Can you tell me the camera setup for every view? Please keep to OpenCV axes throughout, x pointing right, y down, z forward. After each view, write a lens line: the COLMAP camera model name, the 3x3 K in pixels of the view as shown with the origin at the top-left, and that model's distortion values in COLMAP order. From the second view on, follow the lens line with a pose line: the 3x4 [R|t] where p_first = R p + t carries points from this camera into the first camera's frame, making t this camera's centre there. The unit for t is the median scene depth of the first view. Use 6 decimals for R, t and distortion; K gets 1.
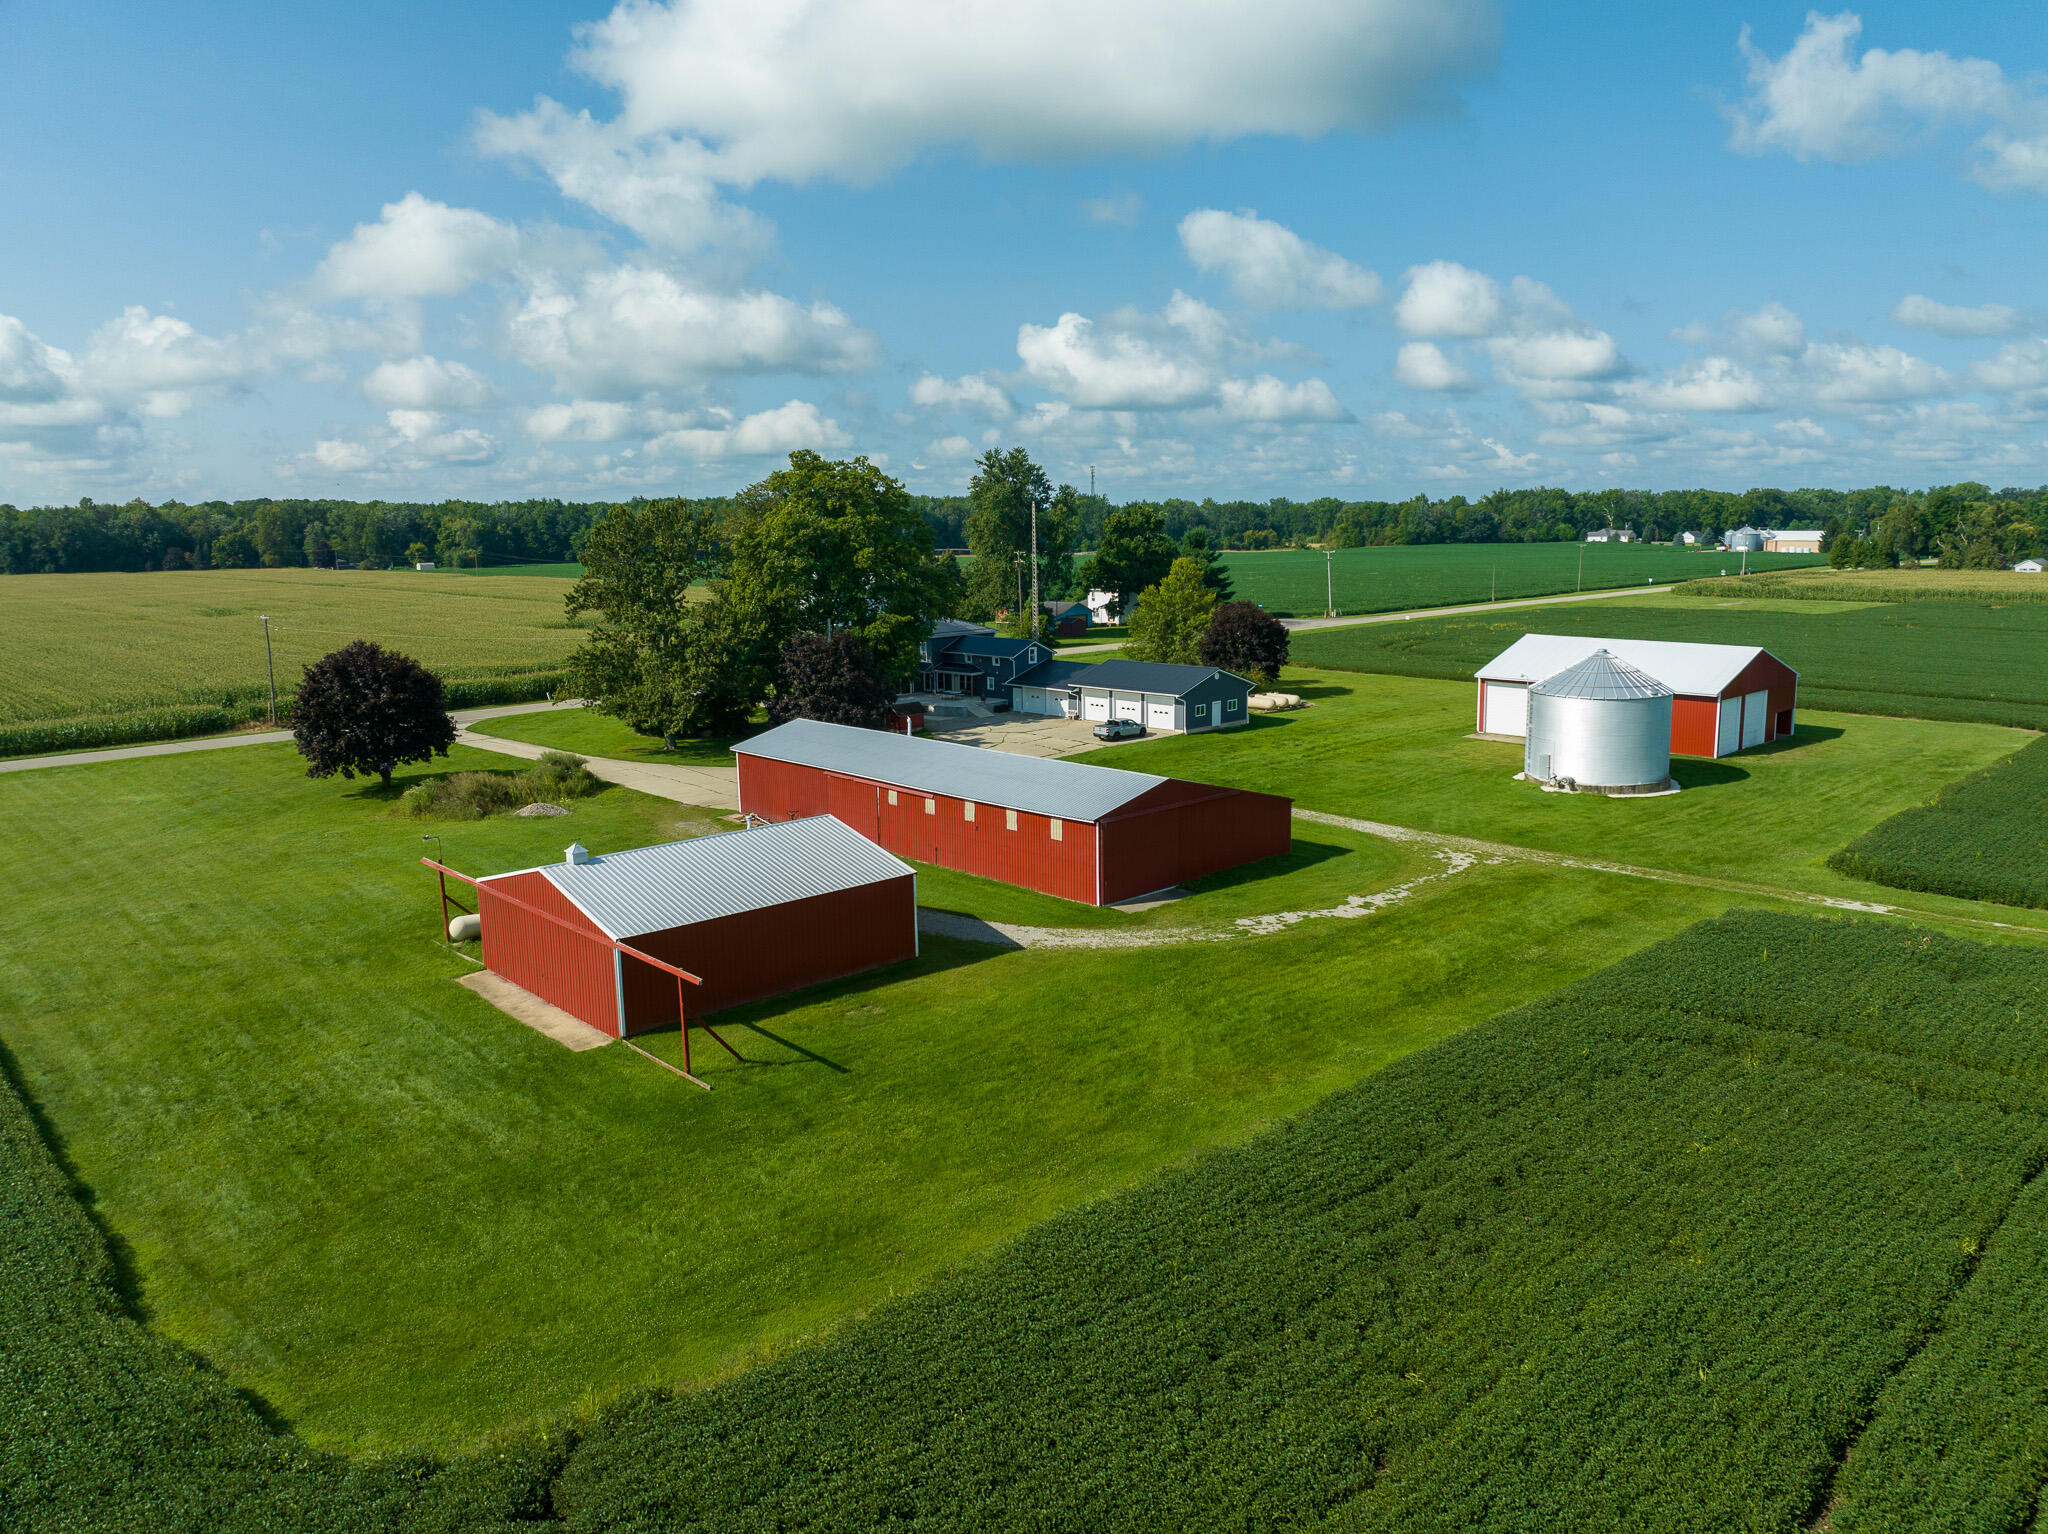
lens RADIAL K [[1452.7, 0, 1031.8], [0, 1452.7, 761.3], [0, 0, 1]] dist [-0.047146, 0.014456]
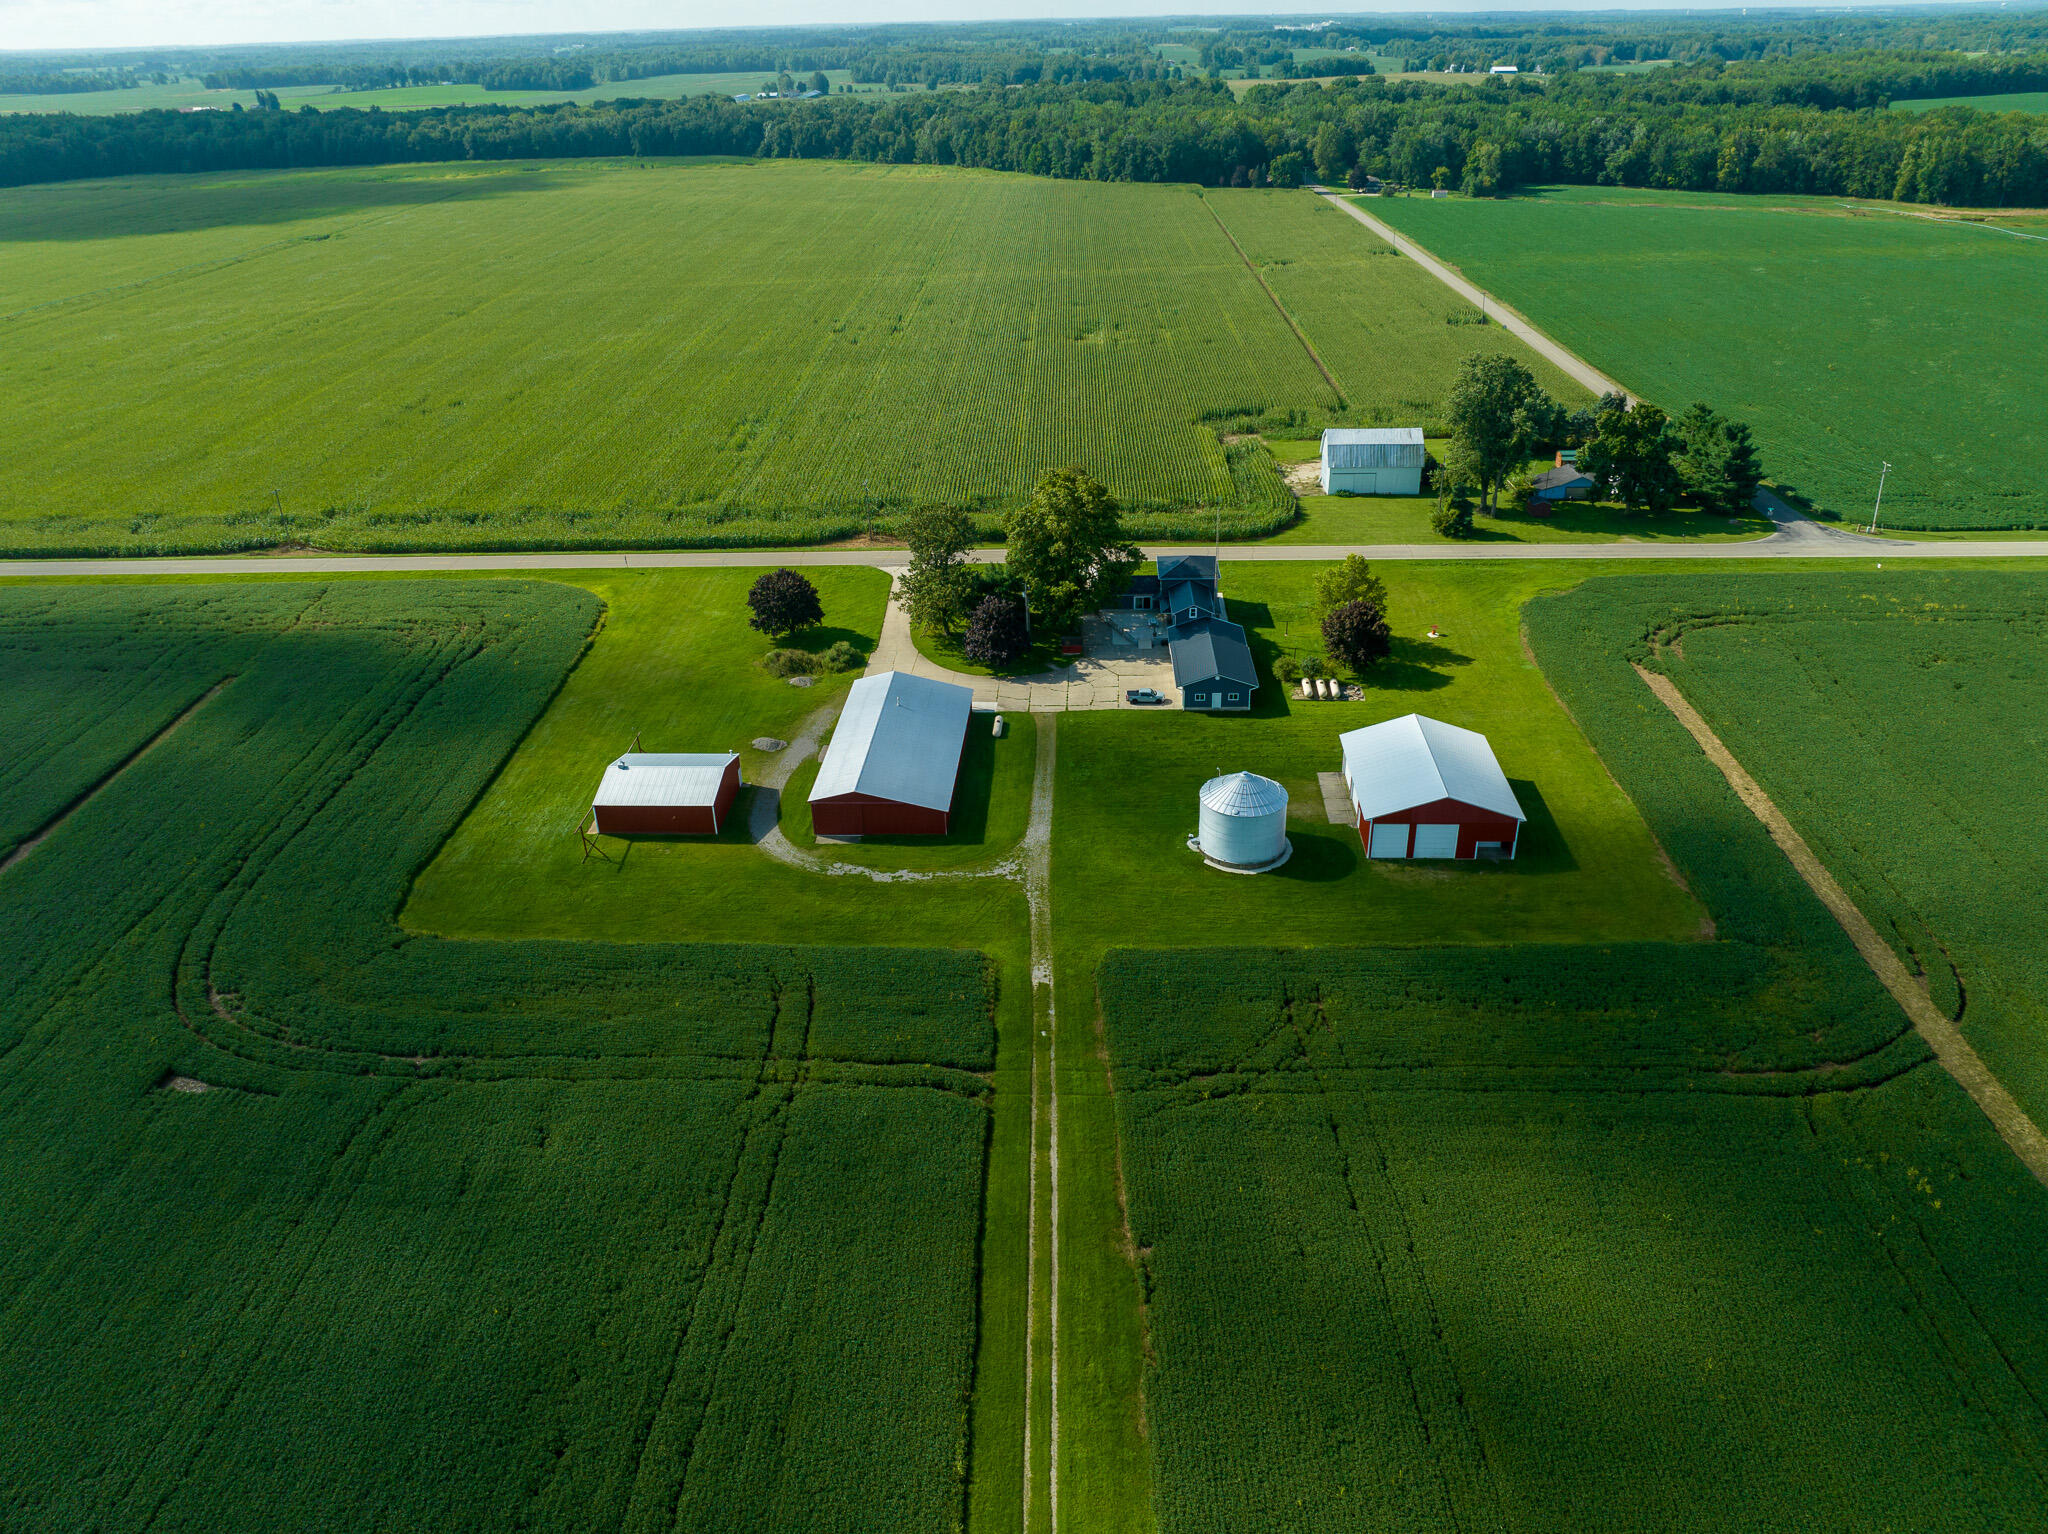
lens RADIAL K [[1452.7, 0, 1031.4], [0, 1452.7, 752.0], [0, 0, 1]] dist [-0.047146, 0.014456]
pose [[0.697650, 0.327091, -0.637413, 1.254863], [-0.106959, 0.927278, 0.358770, -0.650408], [0.708410, -0.182119, 0.681901, -0.237241]]
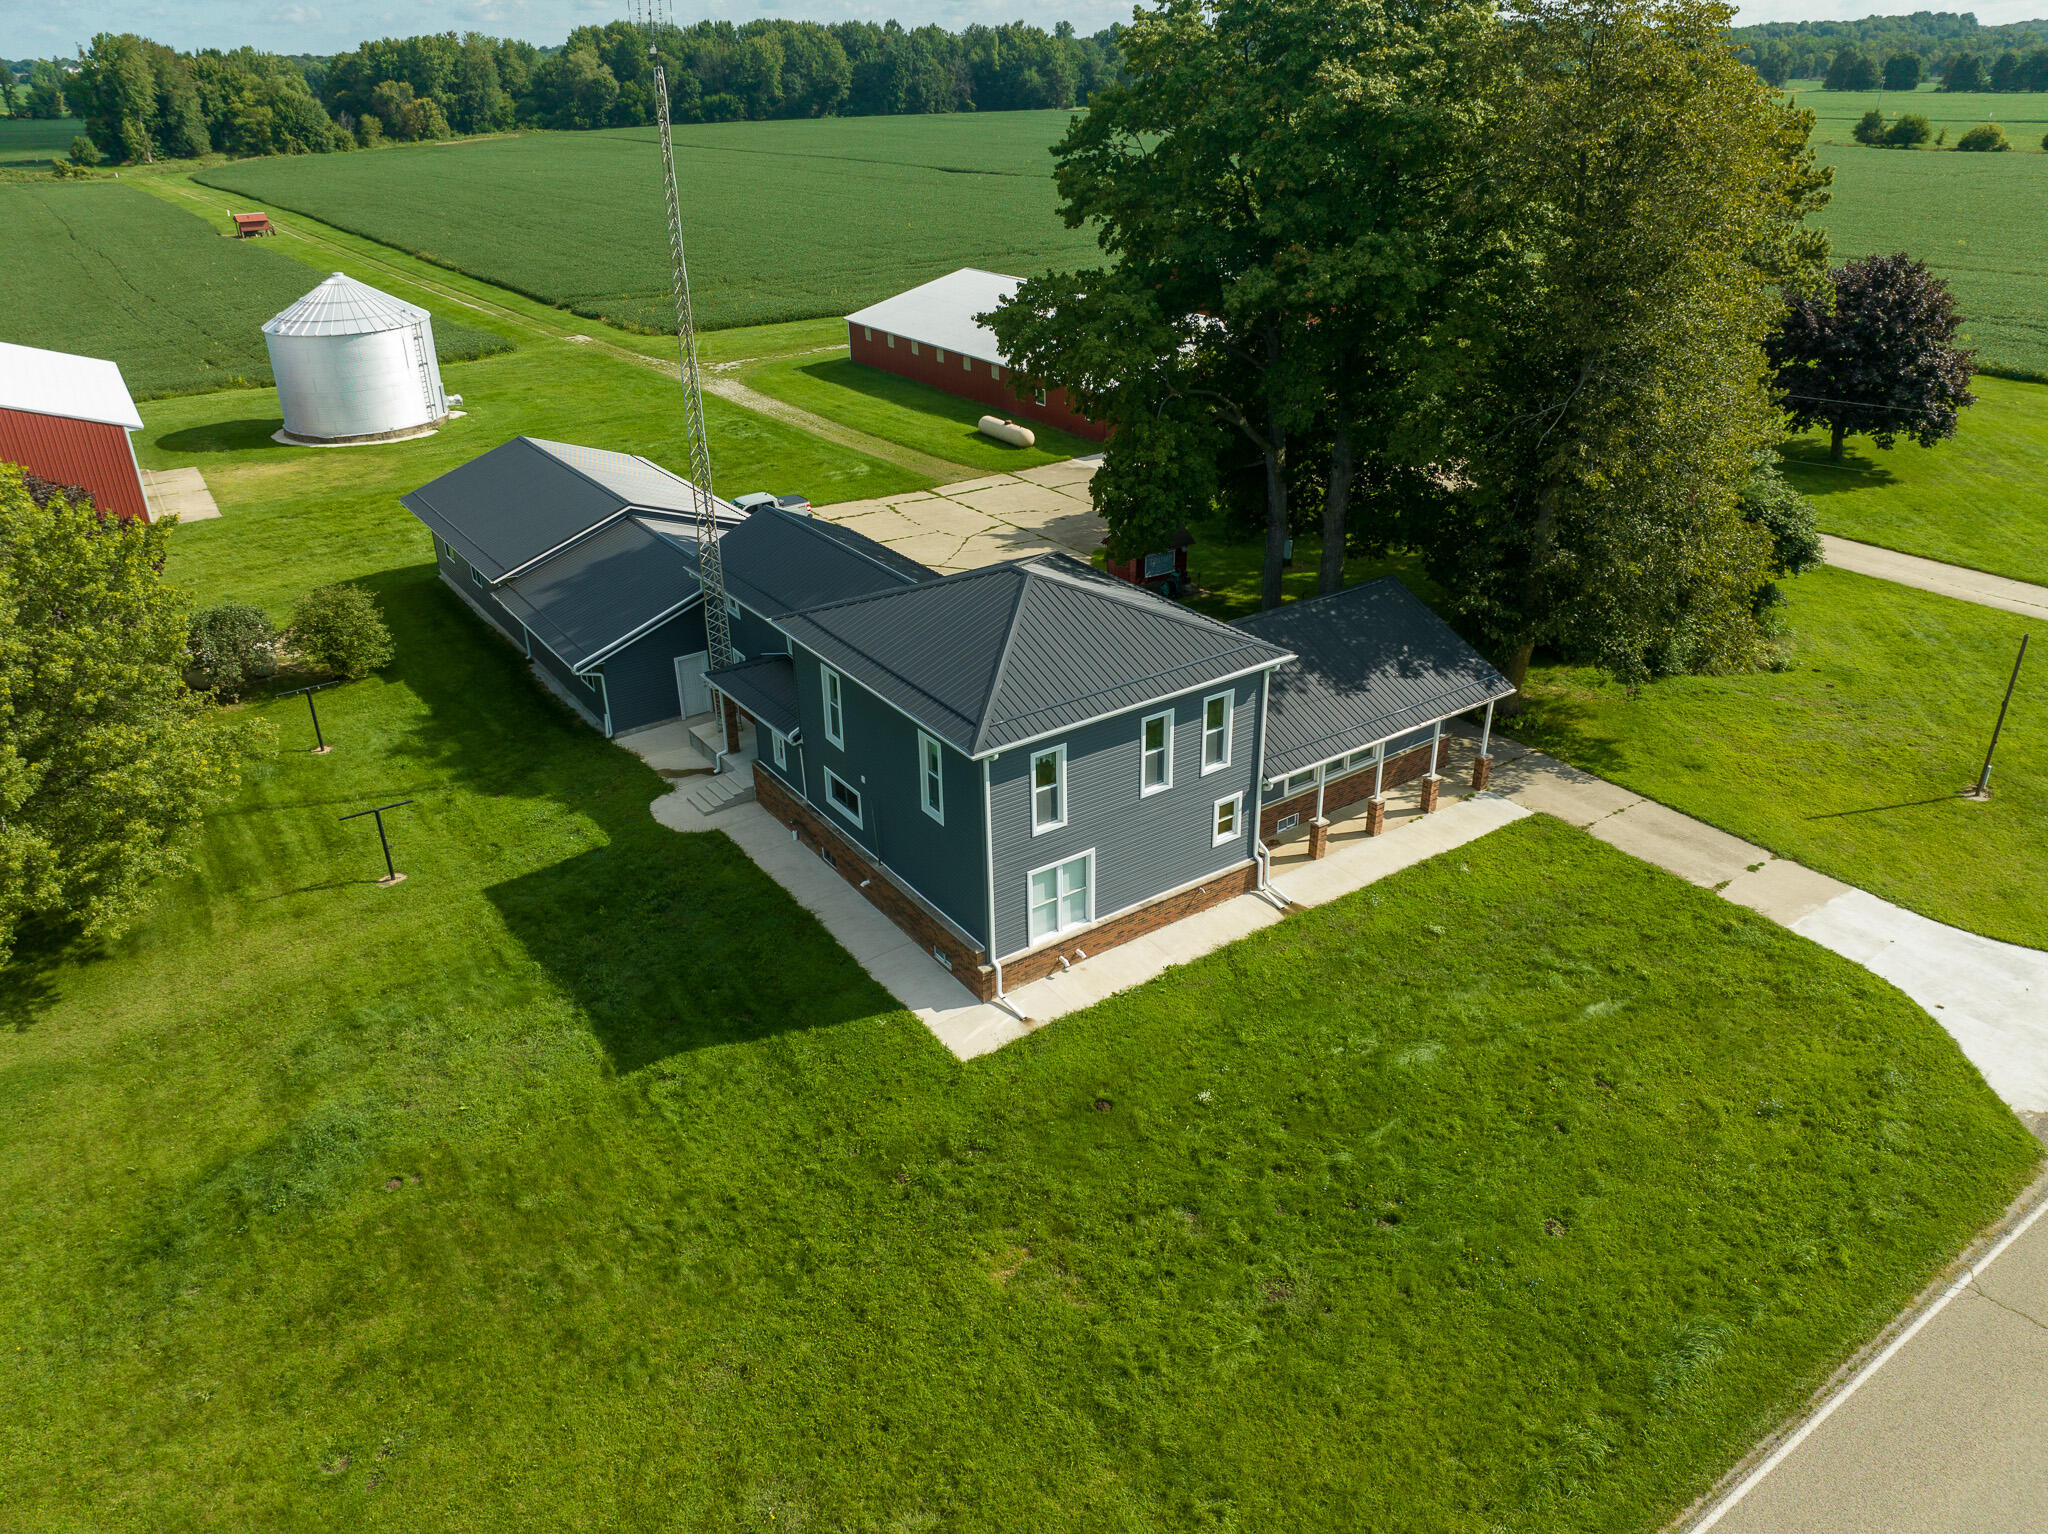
lens RADIAL K [[1452.7, 0, 1026.2], [0, 1452.7, 749.8], [0, 0, 1]] dist [-0.047146, 0.014456]
pose [[-0.986648, -0.041486, 0.157495, -0.163876], [0.057573, 0.815739, 0.575548, -0.323523], [-0.152352, 0.576931, -0.802459, 1.831883]]
